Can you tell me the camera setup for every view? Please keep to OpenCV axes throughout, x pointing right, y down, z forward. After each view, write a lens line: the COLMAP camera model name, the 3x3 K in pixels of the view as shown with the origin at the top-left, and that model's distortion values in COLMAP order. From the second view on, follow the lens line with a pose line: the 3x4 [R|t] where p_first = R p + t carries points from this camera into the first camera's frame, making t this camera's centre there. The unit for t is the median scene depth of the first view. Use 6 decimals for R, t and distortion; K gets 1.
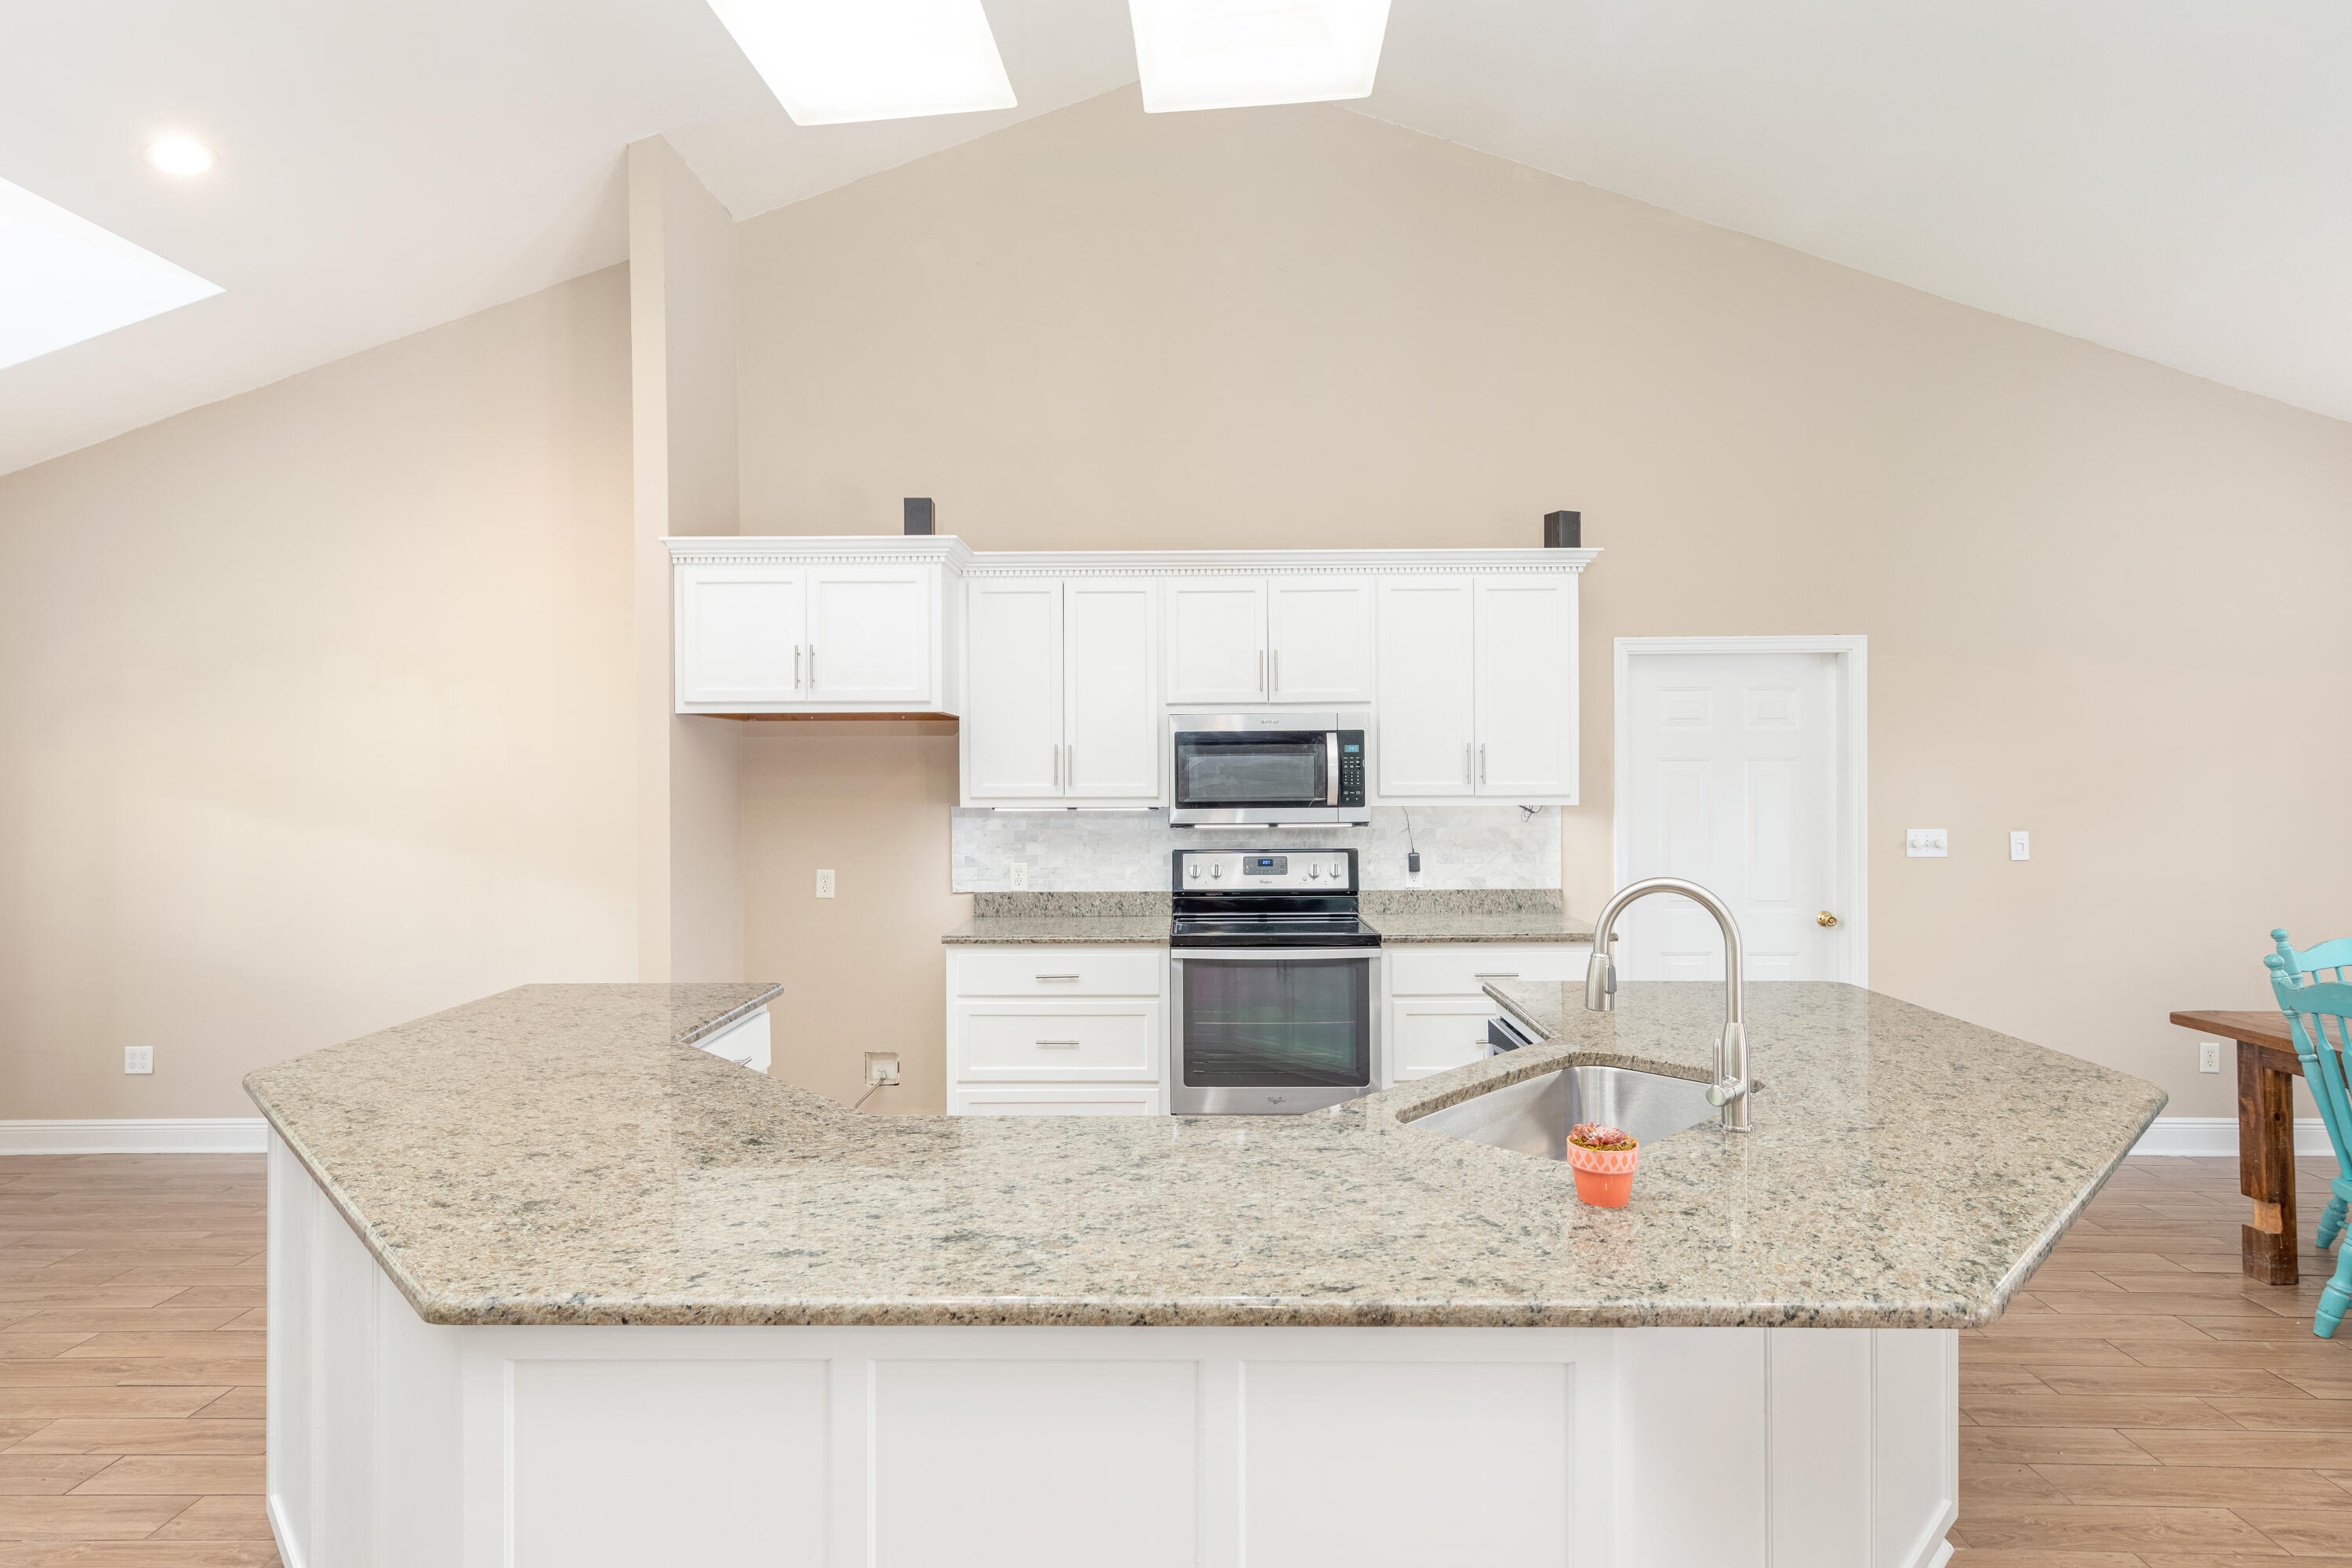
lens RADIAL K [[1241.3, 0, 1154.3], [0, 1241.3, 776.0], [0, 0, 1]] dist [0.011735, -0.001174]
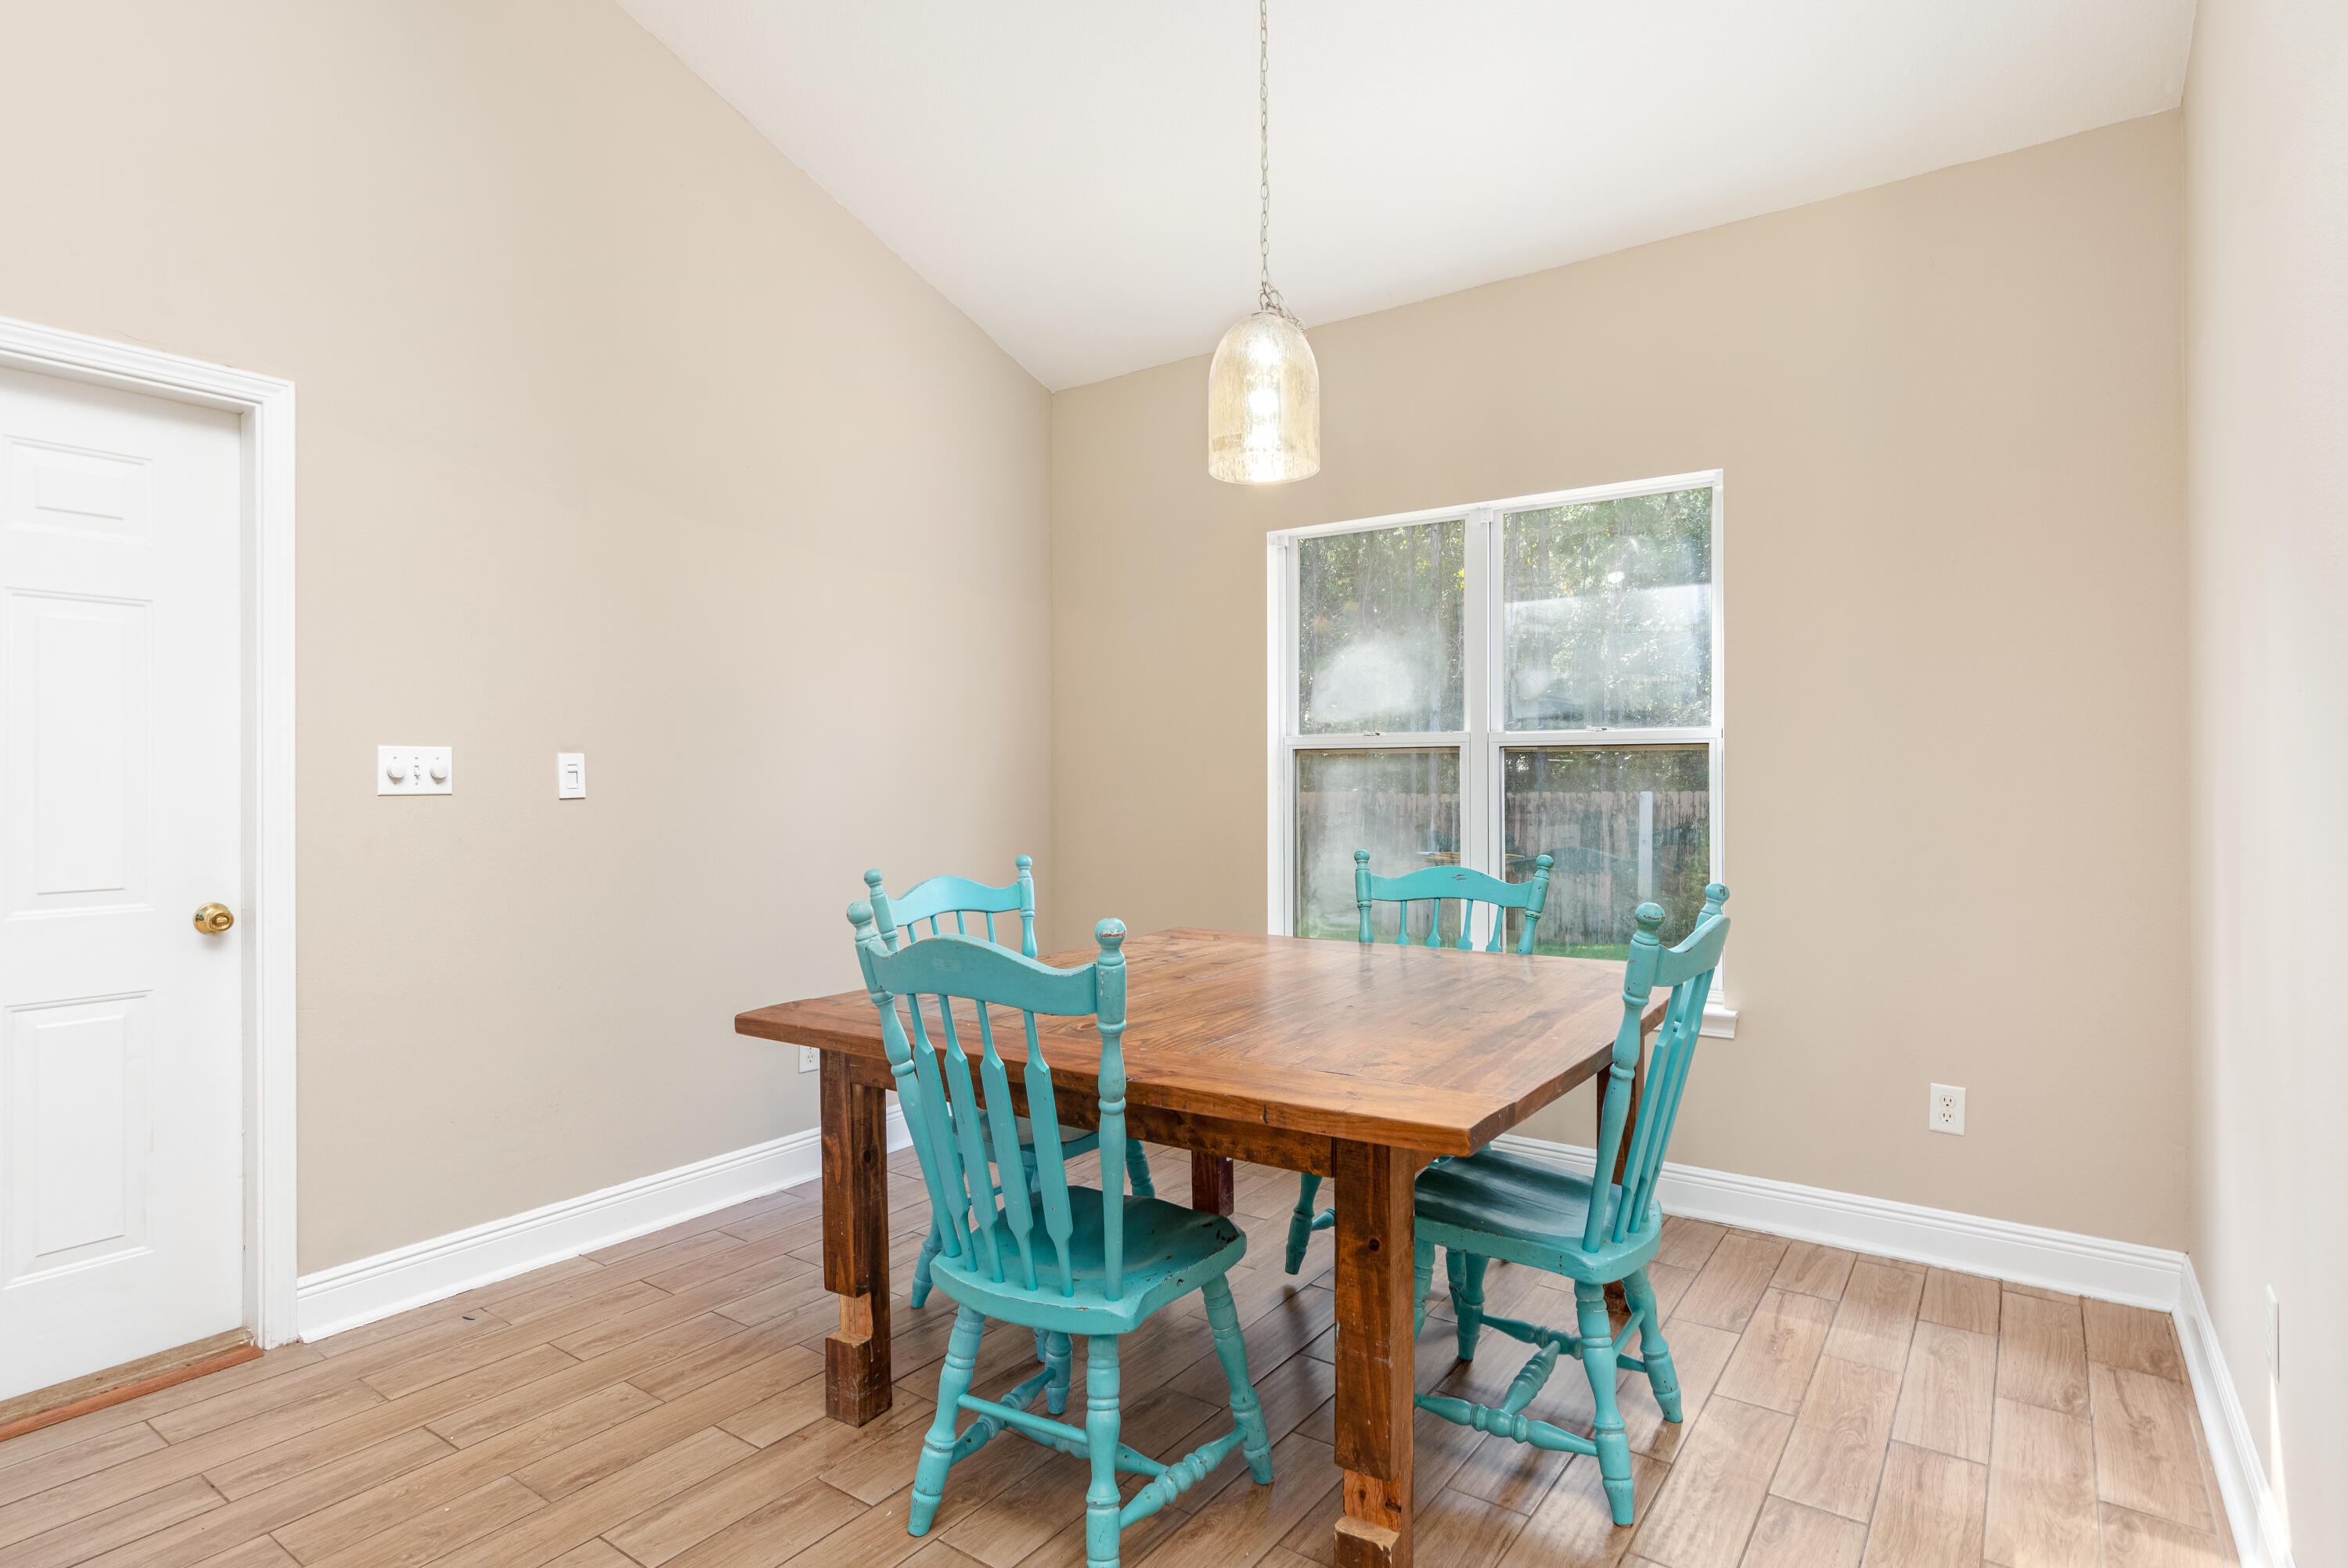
lens RADIAL K [[1239.0, 0, 1152.3], [0, 1239.0, 776.0], [0, 0, 1]] dist [0.011735, -0.001174]
pose [[0.590314, 0.004069, 0.807163, 0.466485], [0.004810, 0.999952, -0.008558, 0.082782], [-0.807159, 0.008934, 0.590266, 0.503268]]
